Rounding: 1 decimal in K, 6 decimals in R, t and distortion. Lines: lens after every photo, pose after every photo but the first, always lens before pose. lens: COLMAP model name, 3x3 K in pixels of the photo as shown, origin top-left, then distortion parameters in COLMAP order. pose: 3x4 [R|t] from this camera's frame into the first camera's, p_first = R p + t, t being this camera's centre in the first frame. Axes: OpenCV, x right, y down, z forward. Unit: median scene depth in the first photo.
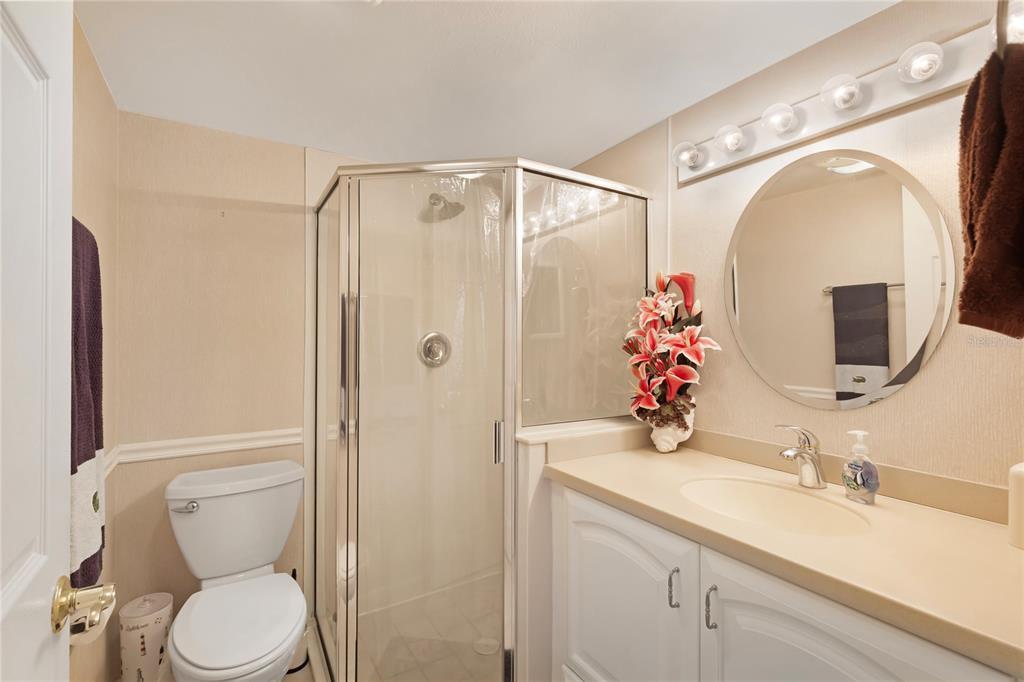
lens RADIAL K [[464.9, 0, 509.1], [0, 464.9, 342.5], [0, 0, 1]] dist [0.008056, -0.000286]
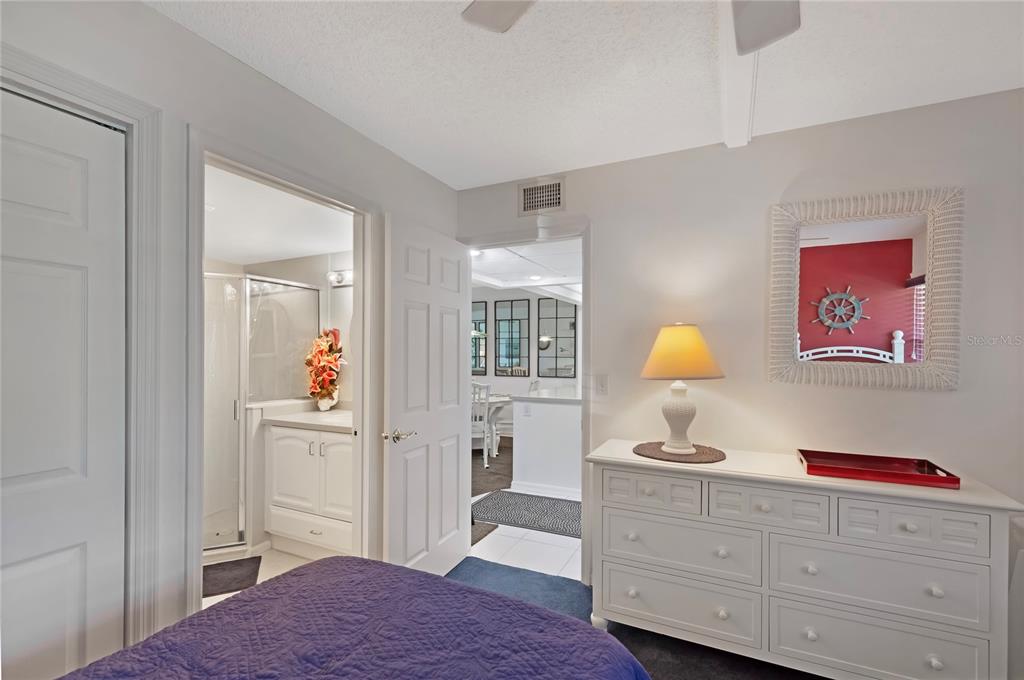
lens RADIAL K [[464.9, 0, 508.4], [0, 464.9, 347.3], [0, 0, 1]] dist [0.008056, -0.000286]
pose [[0.851993, 0.003558, 0.523541, -0.073235], [0.004352, 0.999894, -0.013879, -0.030387], [-0.523535, 0.014104, 0.851888, -1.339421]]
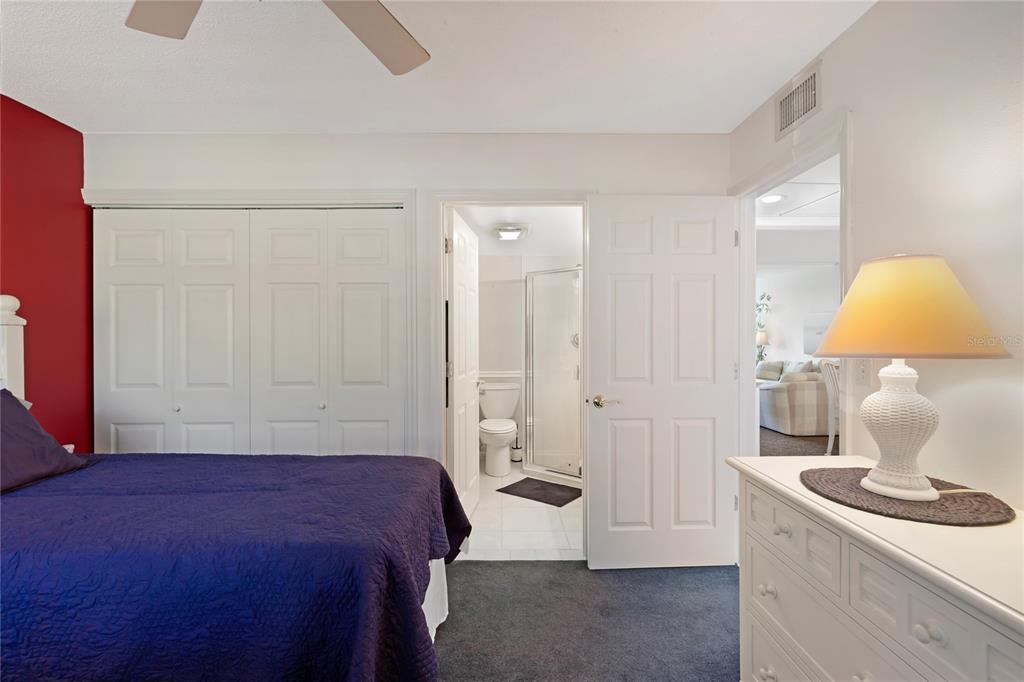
lens RADIAL K [[439.2, 0, 511.3], [0, 439.2, 340.3], [0, 0, 1]] dist [0.000433, 0.000035]
pose [[0.880499, 0.002820, -0.474039, 0.774773], [-0.001185, 0.999992, 0.003749, 0.013227], [0.474046, -0.002740, 0.880496, -1.338359]]
